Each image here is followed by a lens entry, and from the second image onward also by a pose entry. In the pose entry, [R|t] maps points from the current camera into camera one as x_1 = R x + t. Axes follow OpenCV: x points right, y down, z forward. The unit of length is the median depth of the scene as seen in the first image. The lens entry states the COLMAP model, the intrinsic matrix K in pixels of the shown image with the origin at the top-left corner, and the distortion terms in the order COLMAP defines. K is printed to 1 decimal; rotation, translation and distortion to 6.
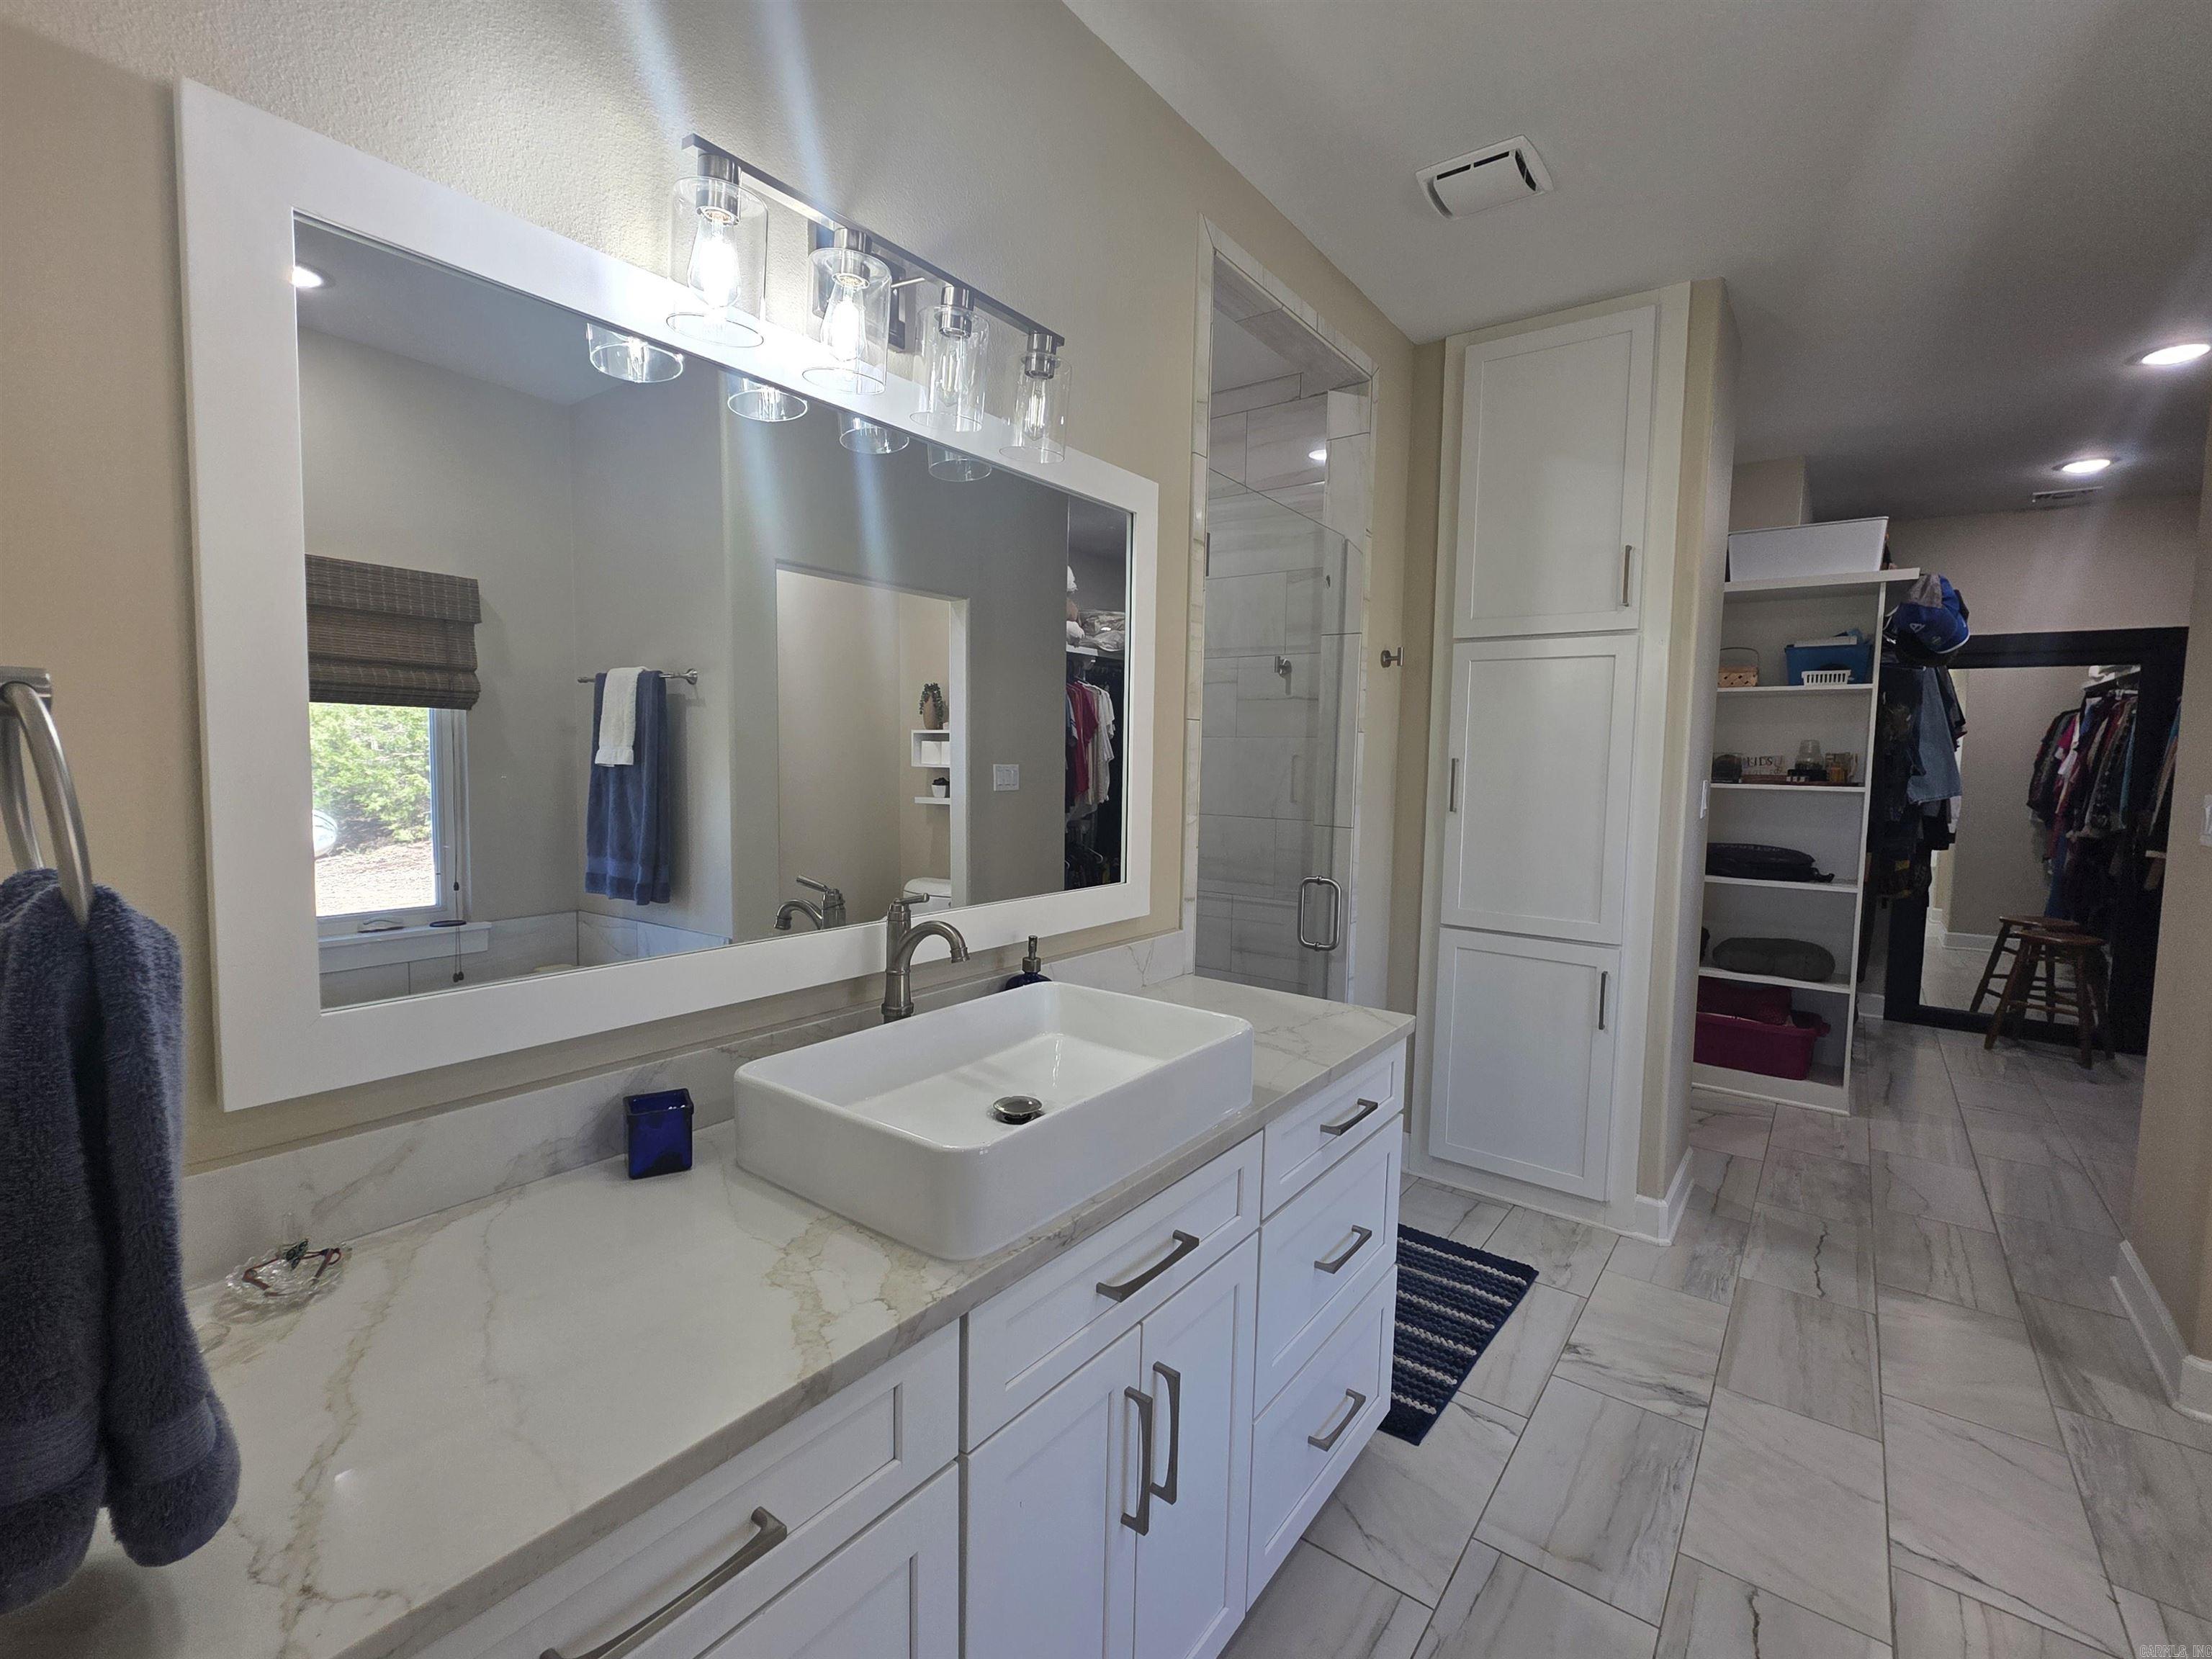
lens RADIAL K [[987.5, 0, 1103.8], [0, 987.5, 821.2], [0, 0, 1]] dist [0.001296, 0.001360]
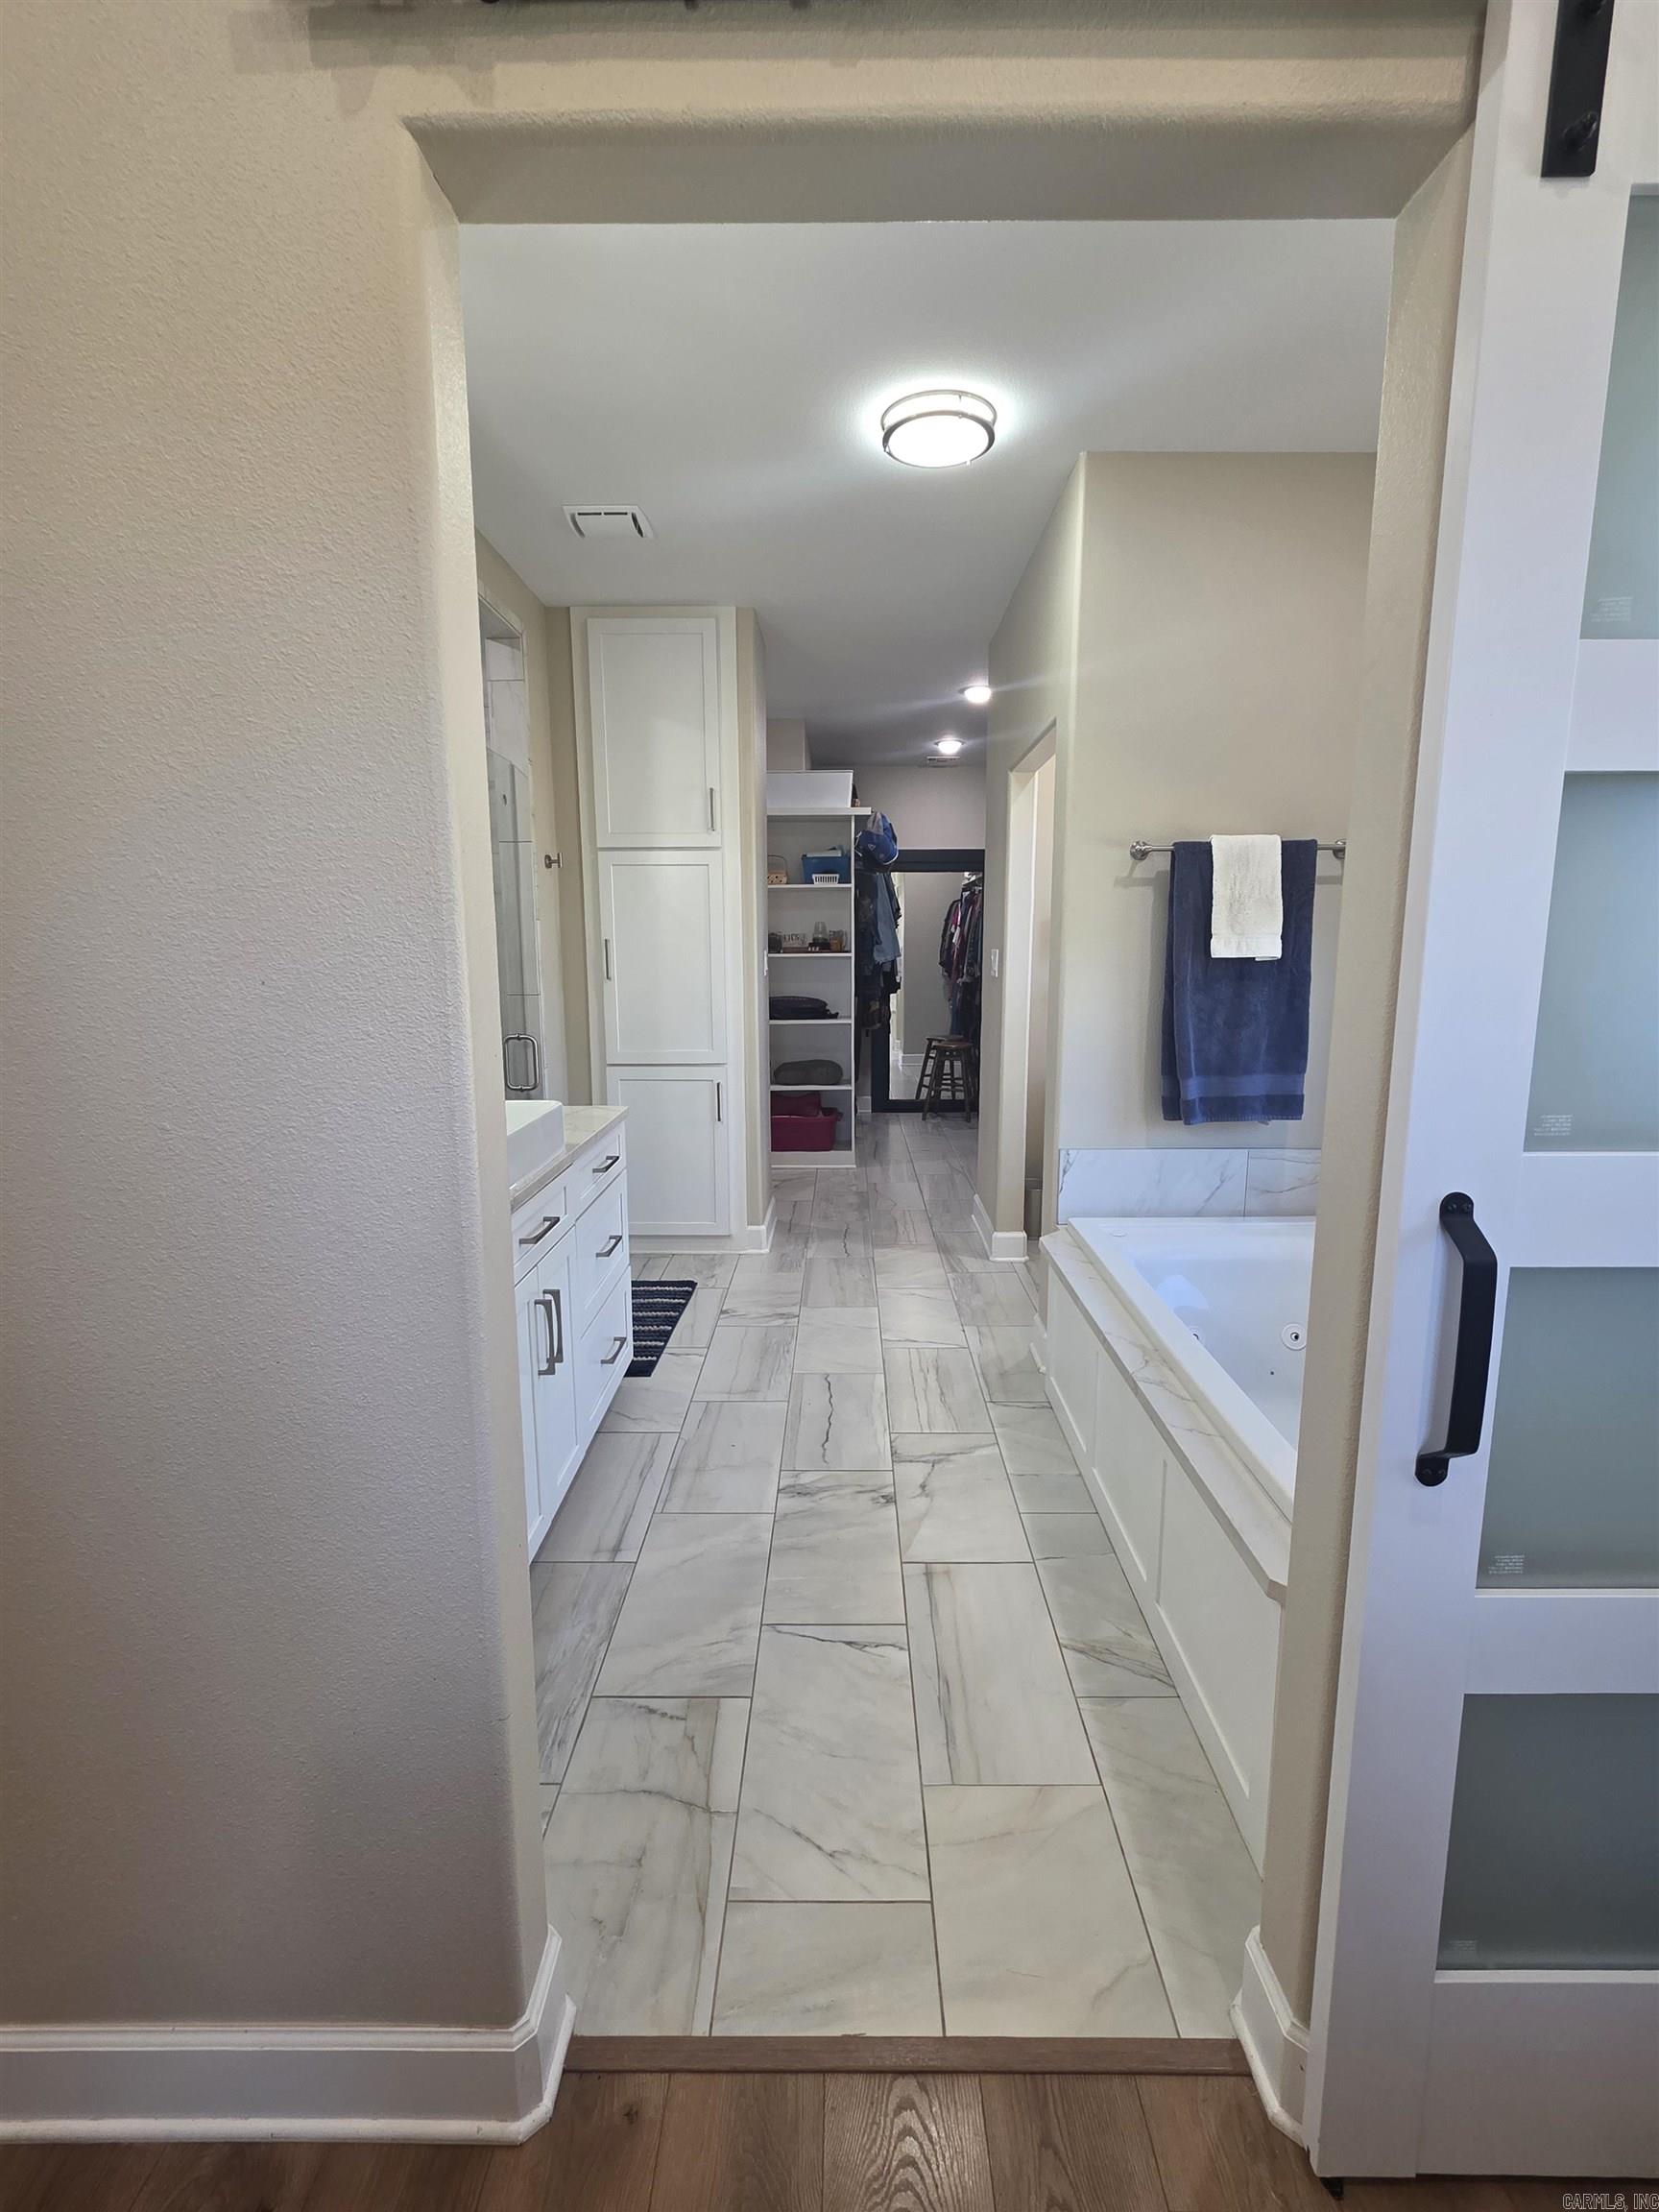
lens RADIAL K [[987.5, 0, 829.5], [0, 987.5, 1106.0], [0, 0, 1]] dist [0.001296, 0.001360]
pose [[0.806559, -0.119692, 0.578910, -0.181023], [0.061973, 0.991012, 0.118552, 0.018329], [-0.587896, -0.059742, 0.806727, -0.241512]]
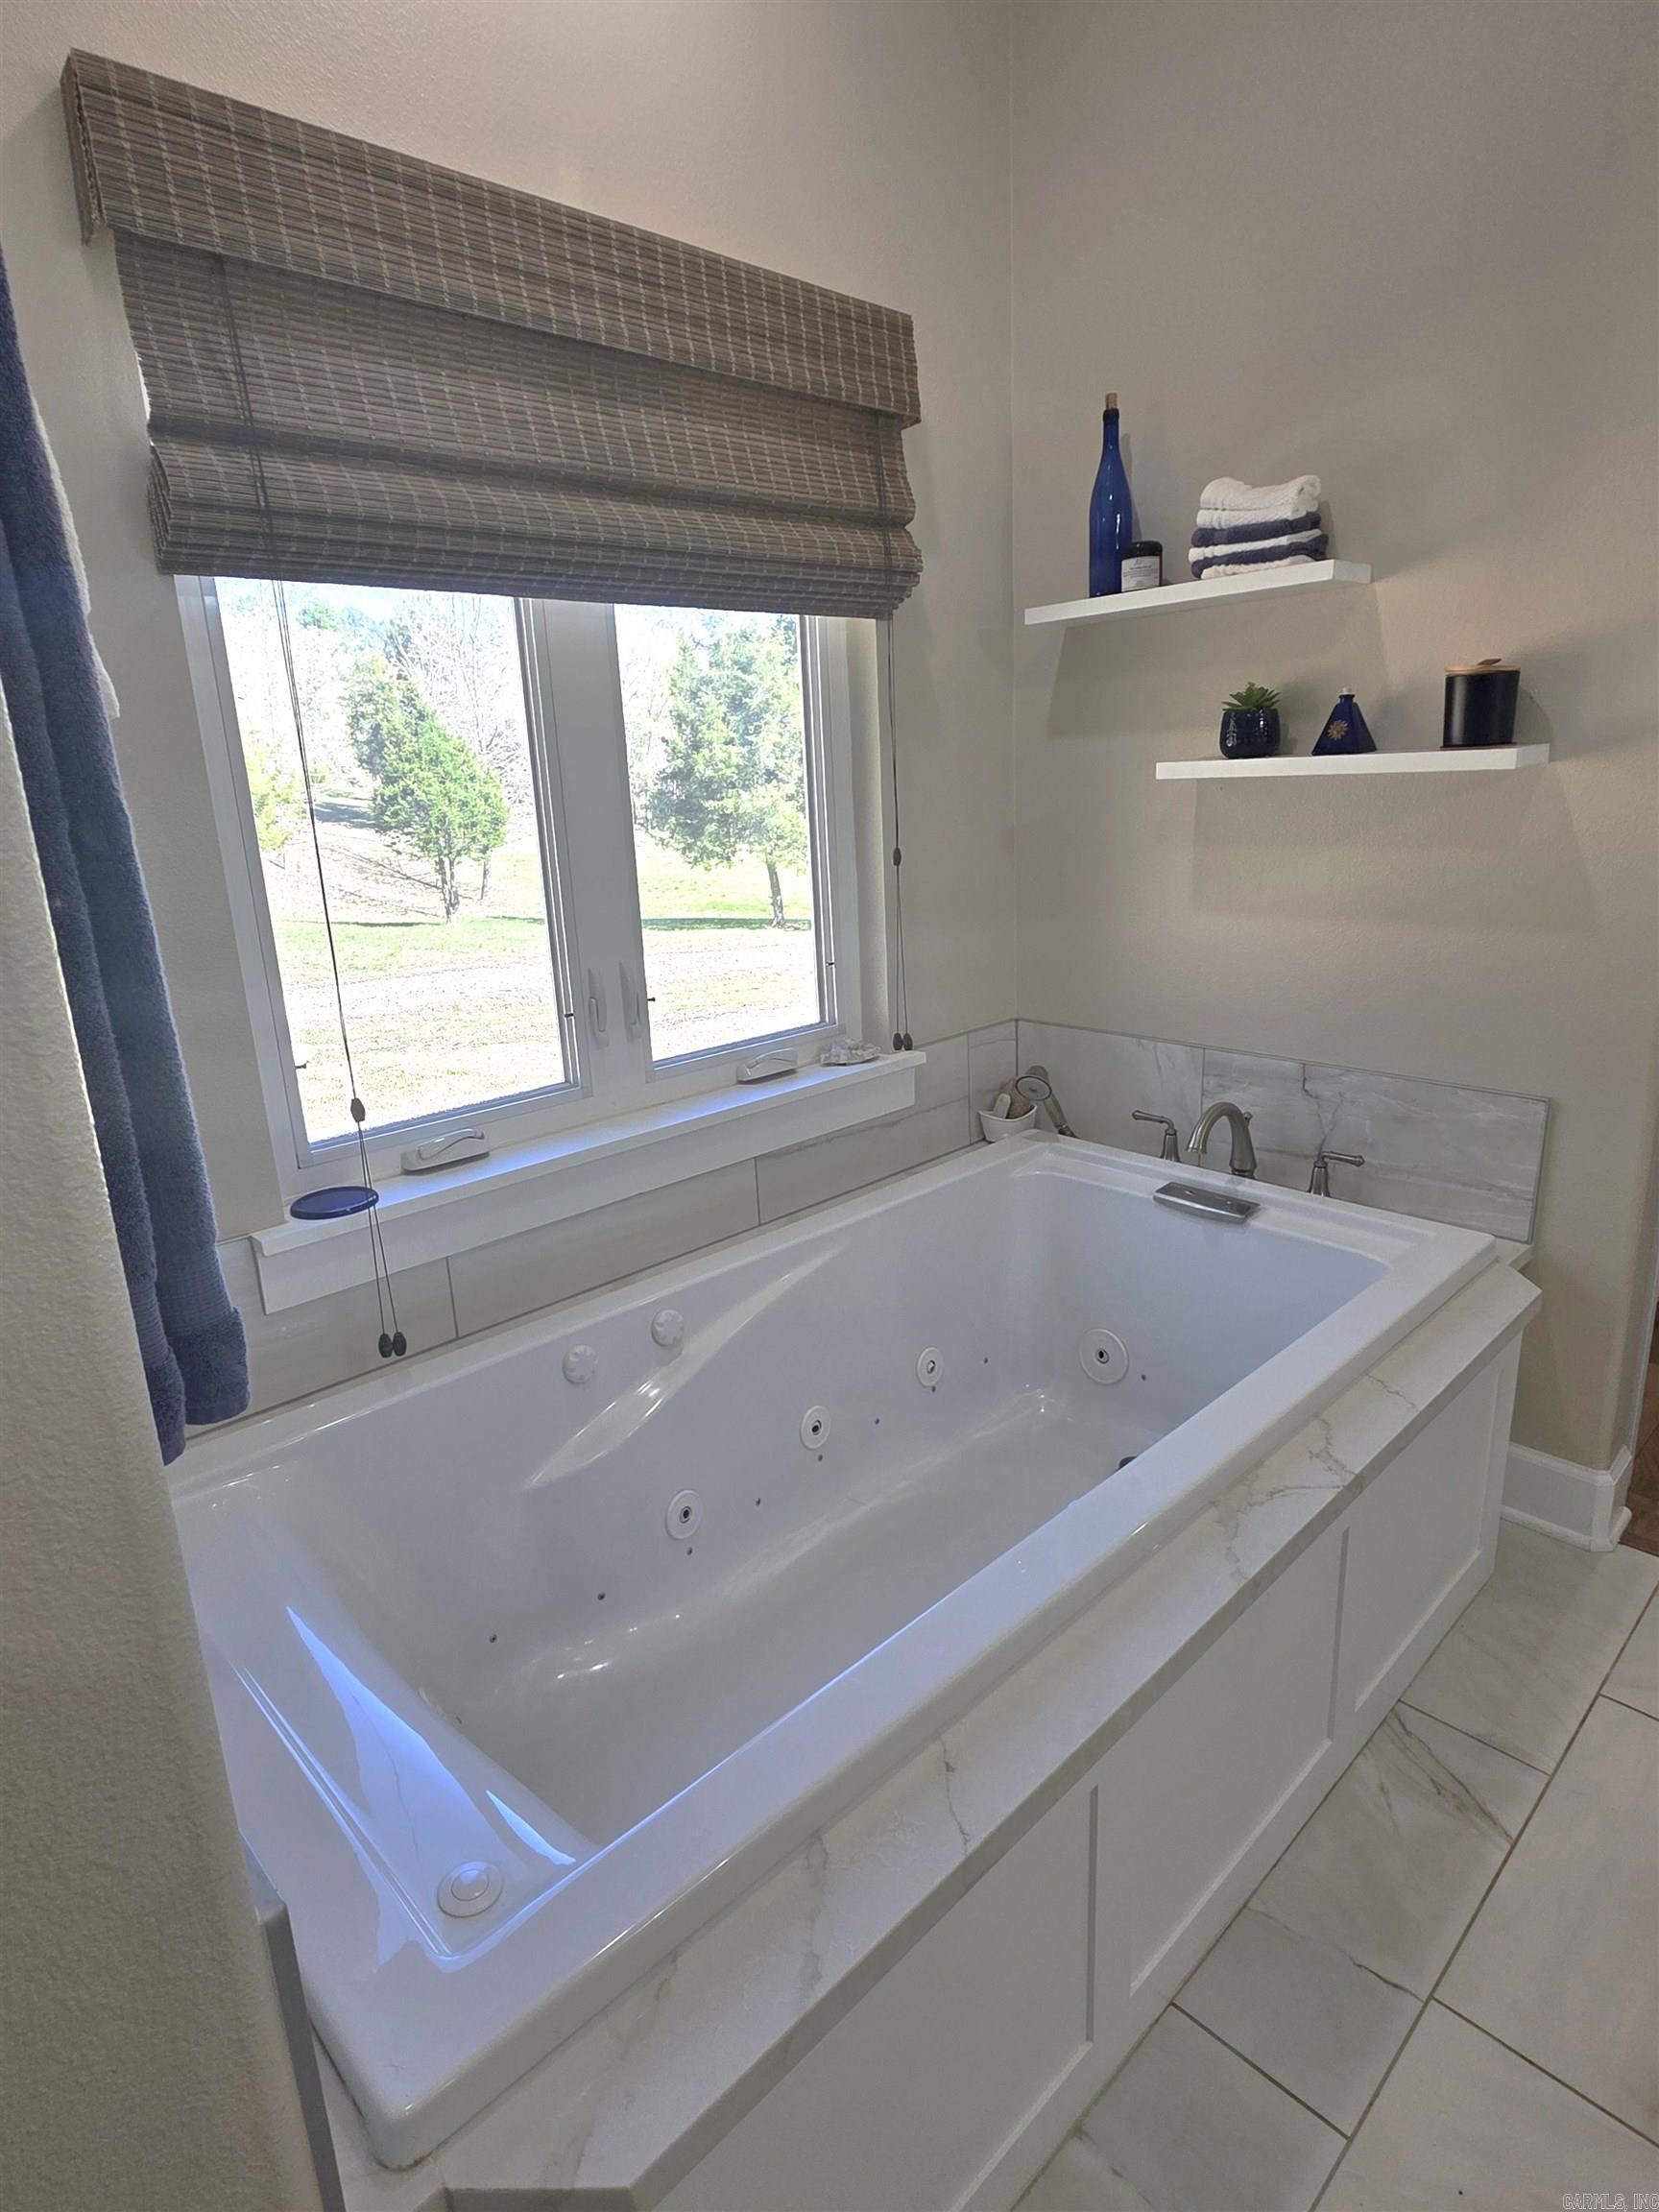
lens RADIAL K [[1204.4, 0, 829.5], [0, 1204.4, 1106.0], [0, 0, 1]] dist [0.001155, 0.000449]
pose [[-0.987246, -0.019790, 0.157966, 0.651039], [0.035278, 0.940381, 0.338288, 0.004932], [-0.155243, 0.339546, -0.927690, 0.778117]]
